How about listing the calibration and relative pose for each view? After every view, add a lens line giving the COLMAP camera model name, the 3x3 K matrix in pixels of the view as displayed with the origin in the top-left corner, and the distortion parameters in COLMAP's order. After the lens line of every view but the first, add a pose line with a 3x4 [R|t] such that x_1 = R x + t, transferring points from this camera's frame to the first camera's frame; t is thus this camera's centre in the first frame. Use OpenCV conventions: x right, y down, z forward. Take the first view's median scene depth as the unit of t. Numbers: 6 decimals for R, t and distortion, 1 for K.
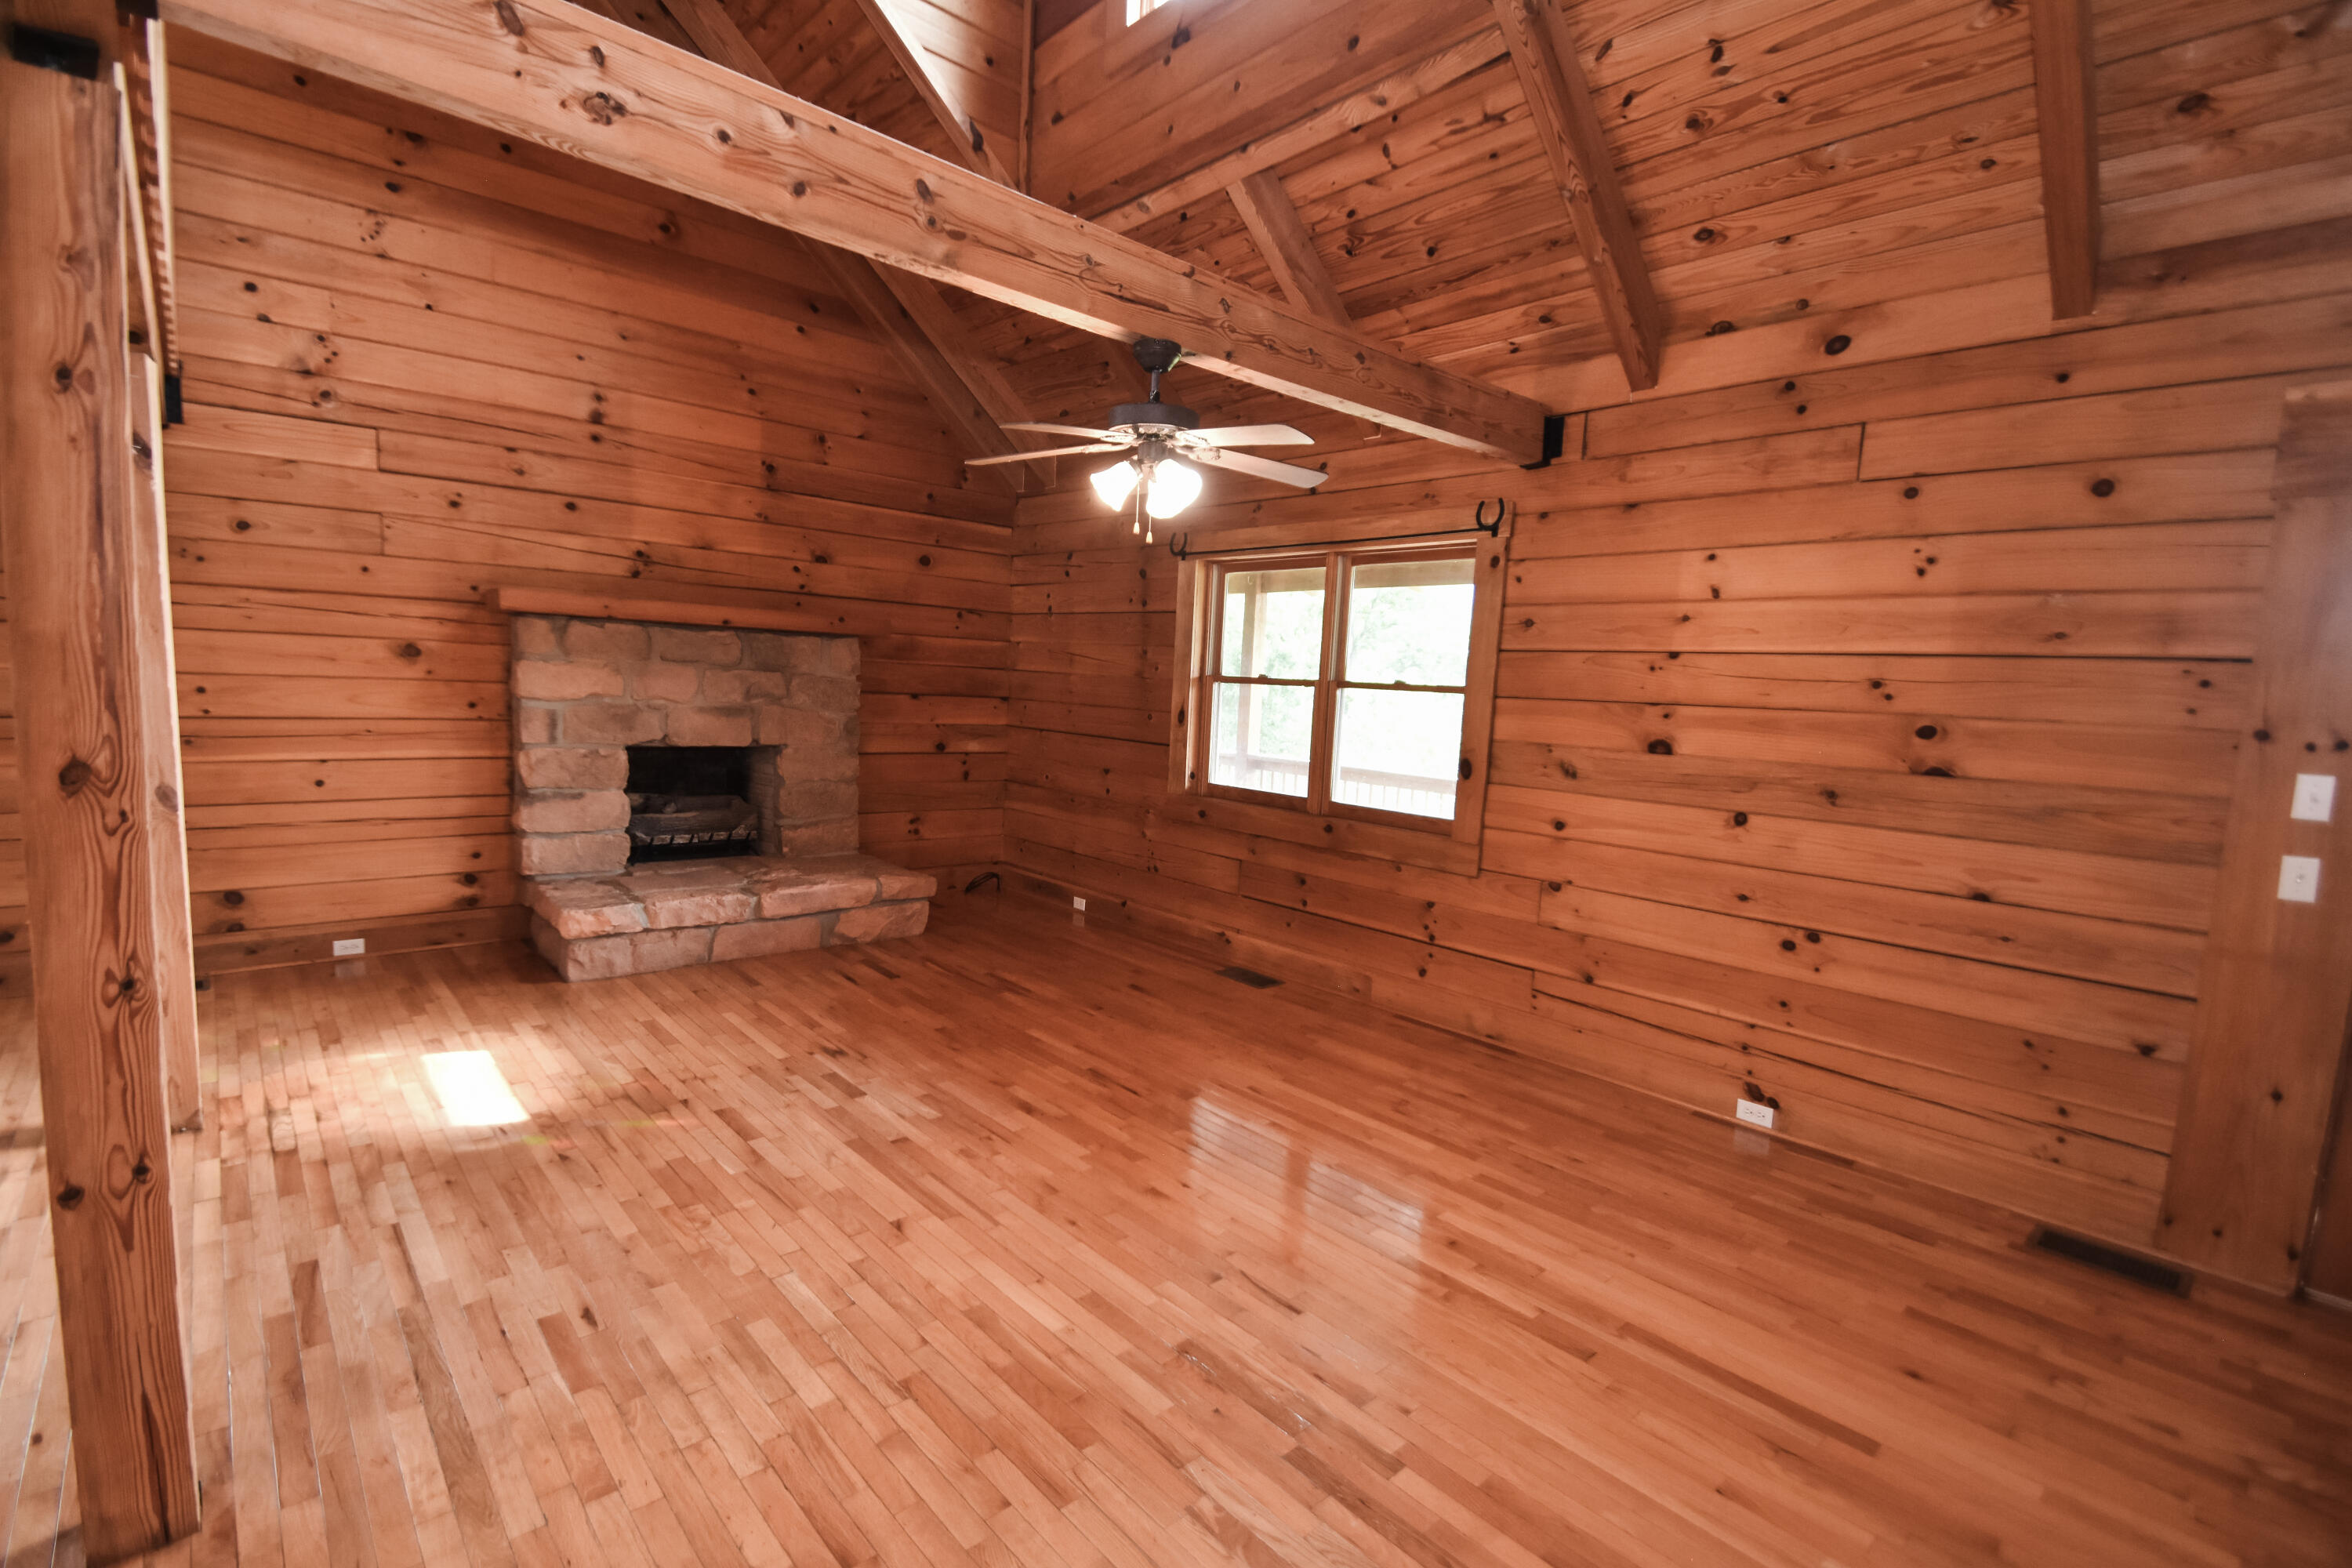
lens RADIAL K [[1055.1, 0, 1166.2], [0, 1055.1, 803.6], [0, 0, 1]] dist [0.020771, -0.023556]
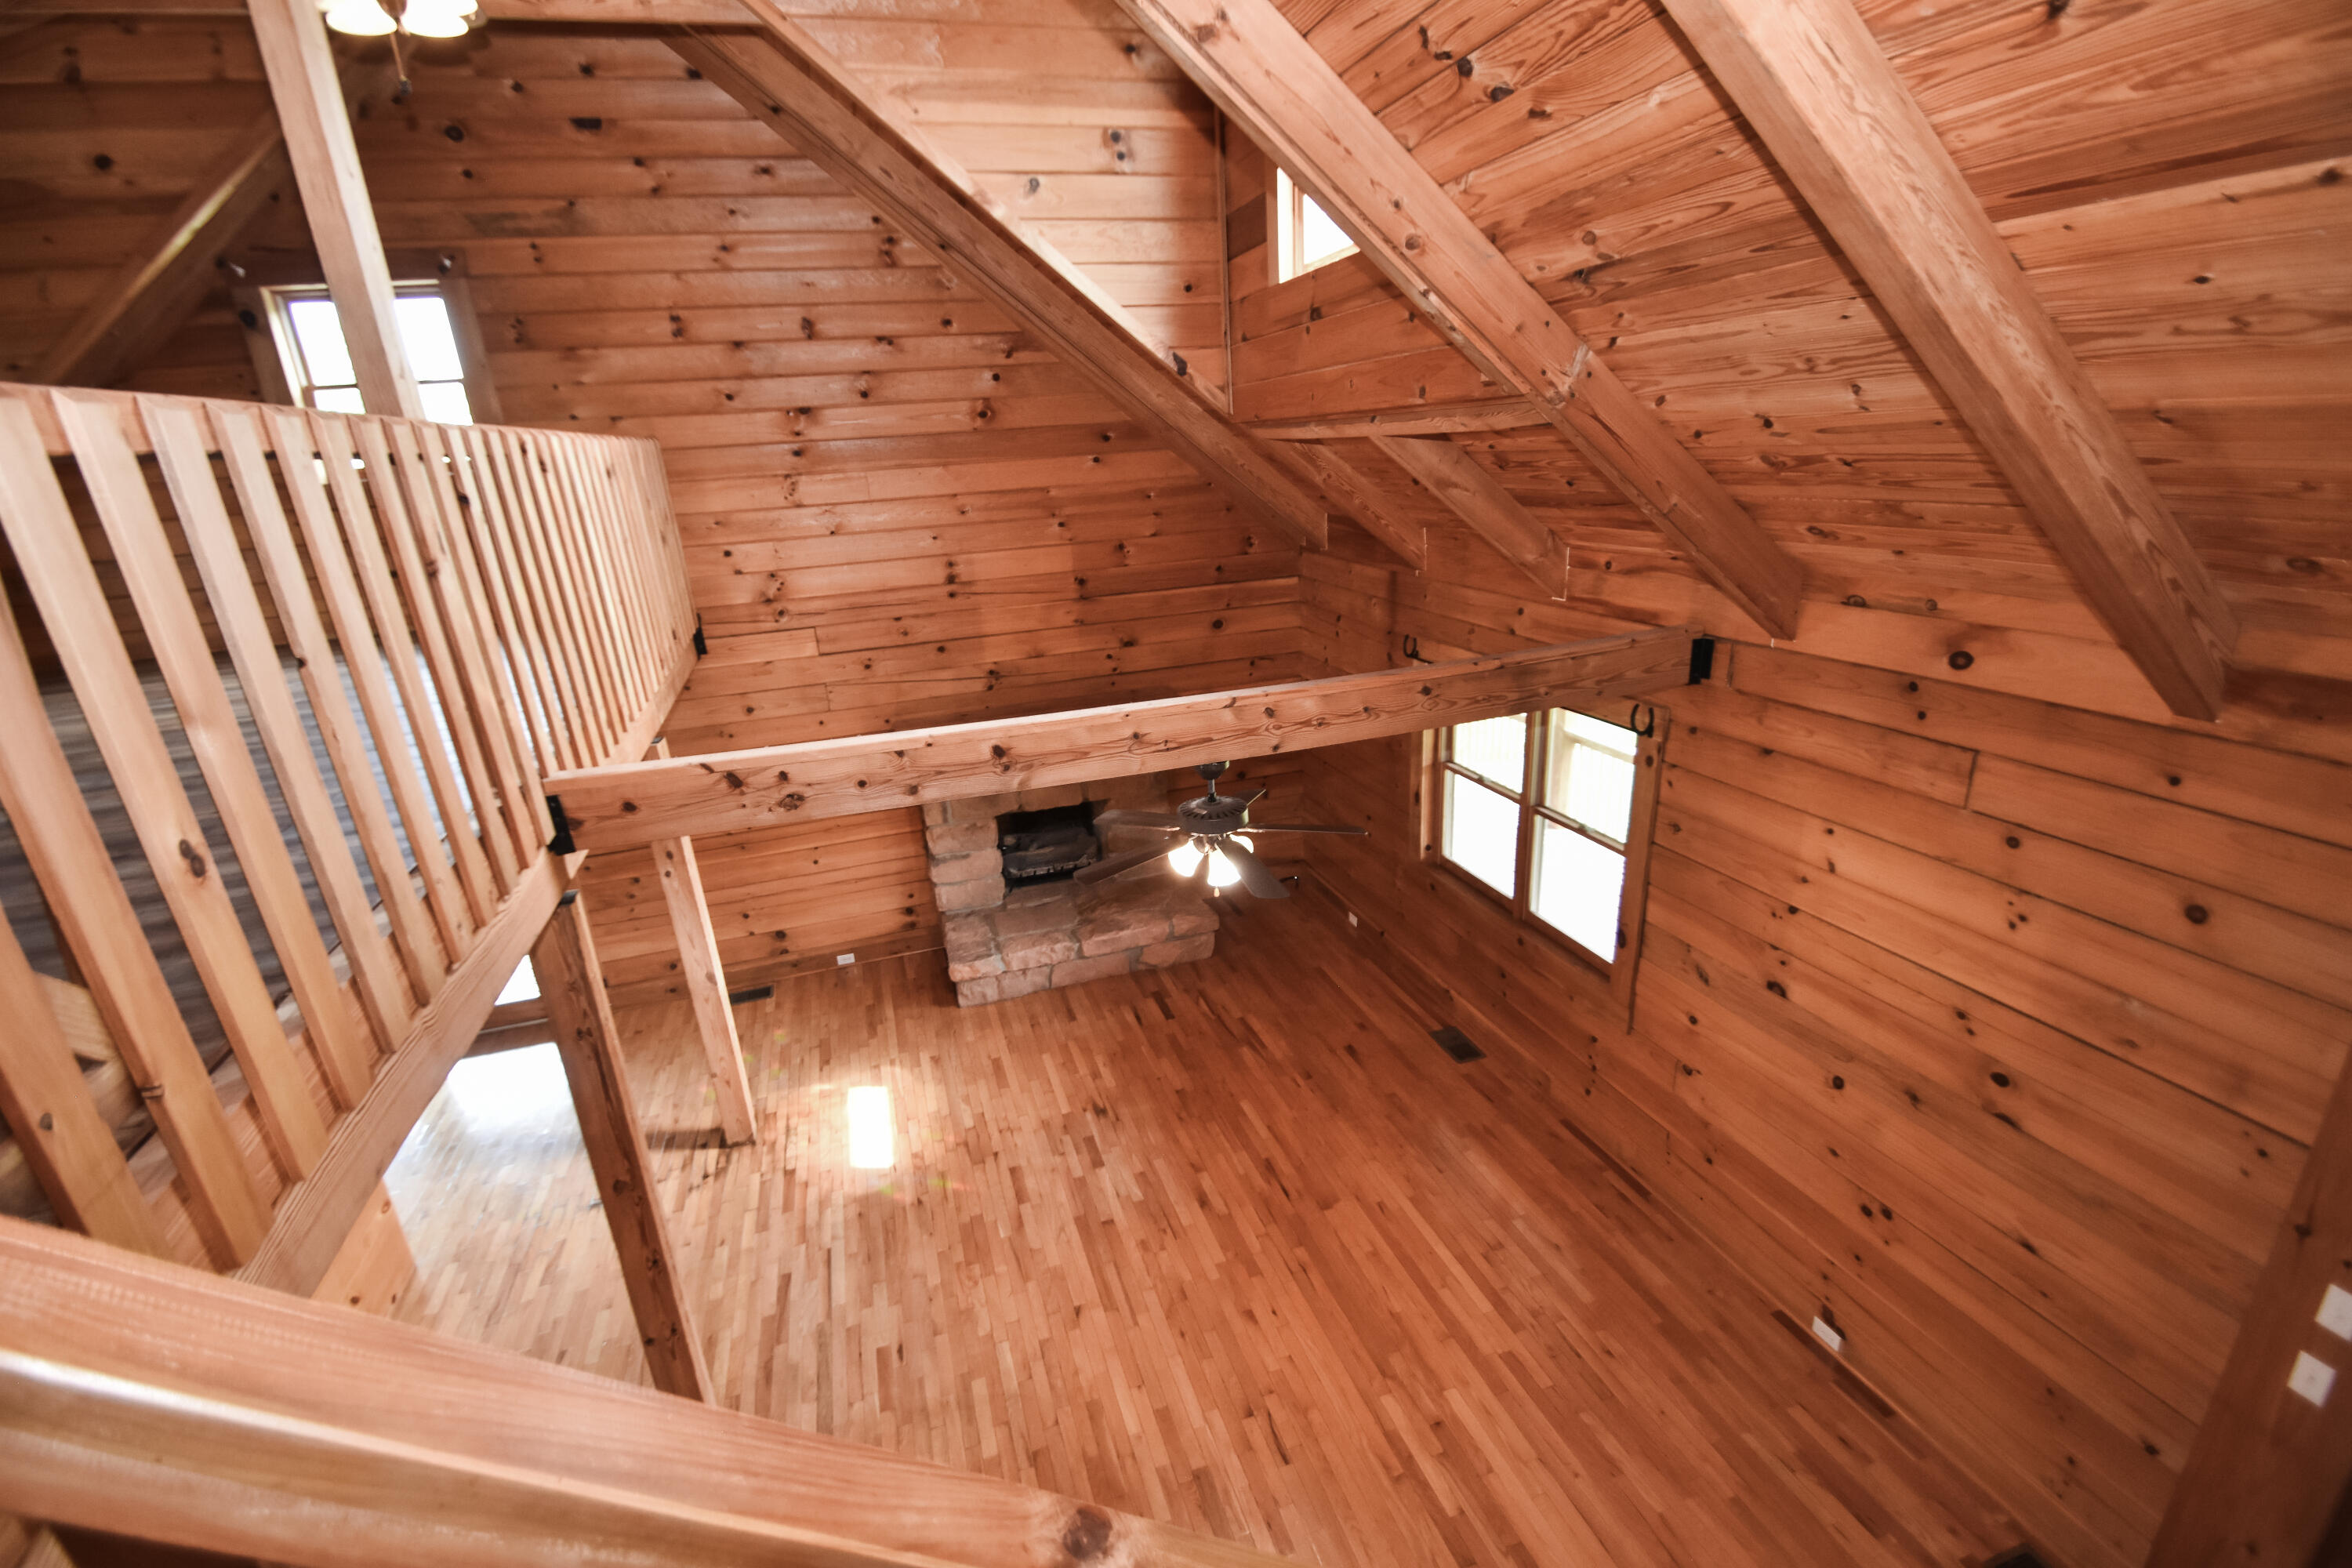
lens RADIAL K [[1032.0, 0, 1162.5], [0, 1032.0, 805.0], [0, 0, 1]] dist [0.016325, -0.016278]
pose [[0.903519, 0.044054, -0.426278, 0.276237], [0.053899, 0.975122, 0.215017, -0.377446], [0.425145, -0.217248, 0.878667, -0.080222]]
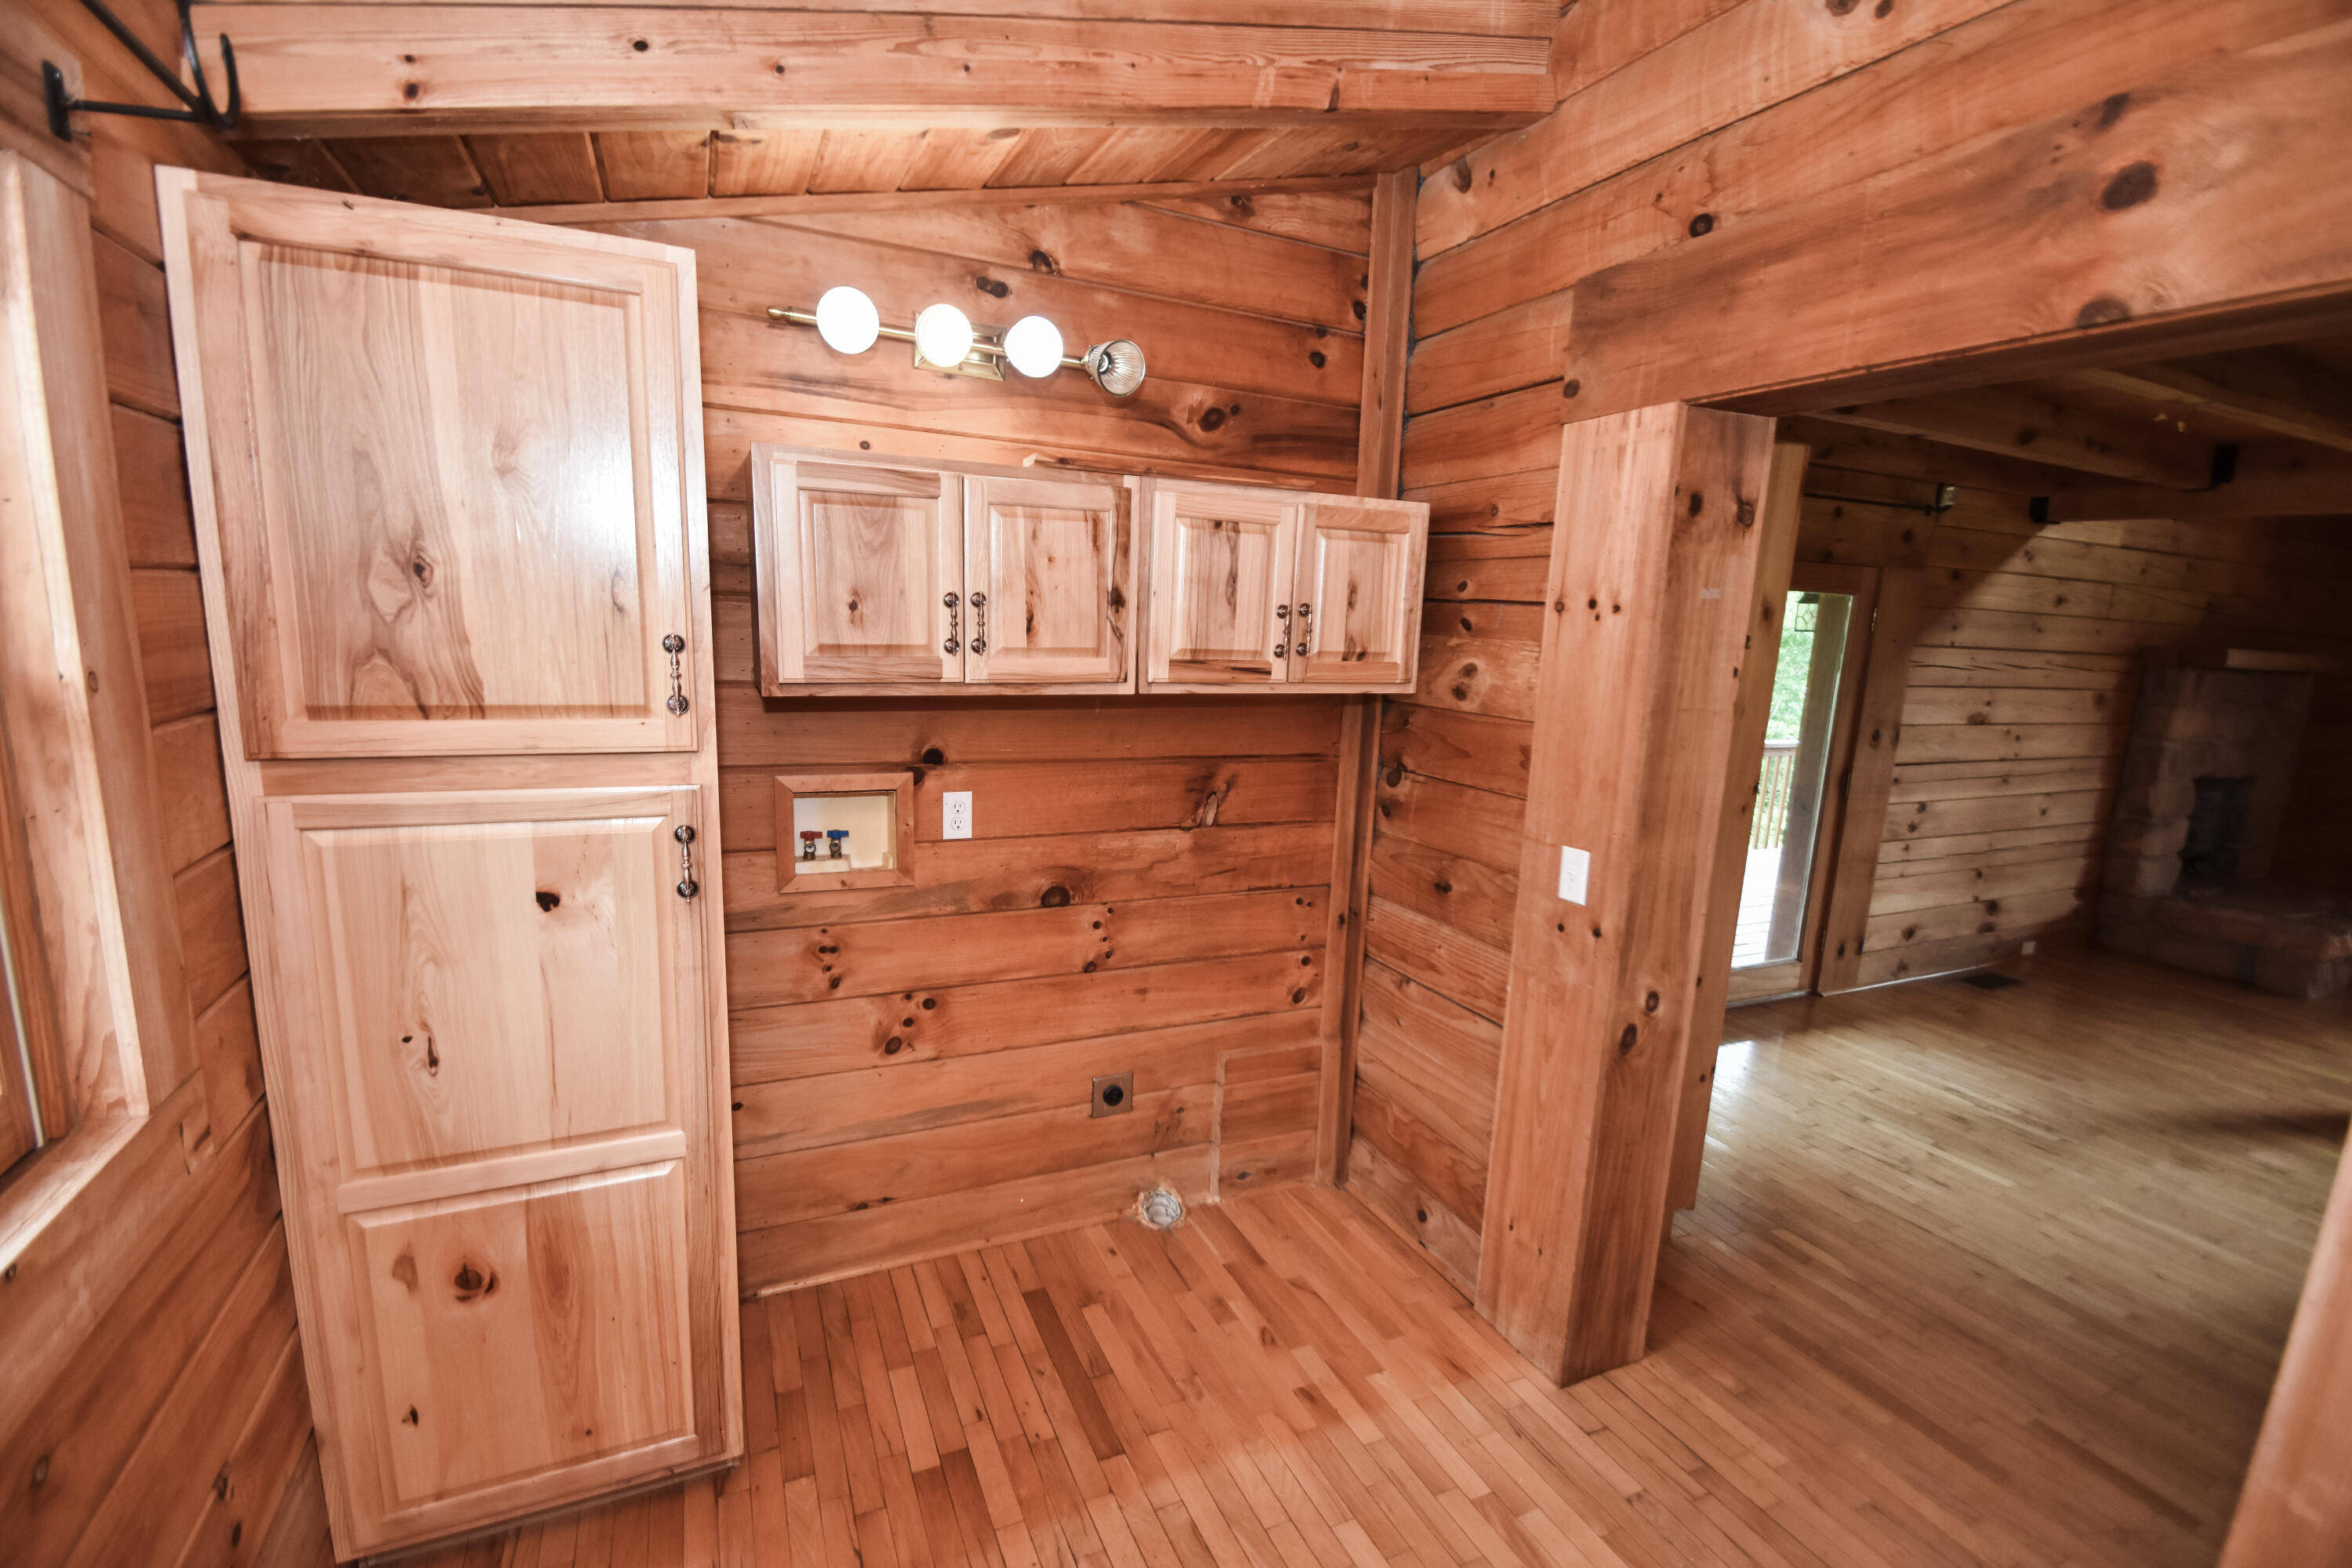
lens RADIAL K [[1032.0, 0, 1162.5], [0, 1032.0, 805.0], [0, 0, 1]] dist [0.016325, -0.016278]
pose [[0.953359, 0.044486, -0.298543, -1.336948], [-0.030424, 0.998205, 0.051588, -0.055297], [0.300302, -0.040098, 0.953001, -0.389142]]
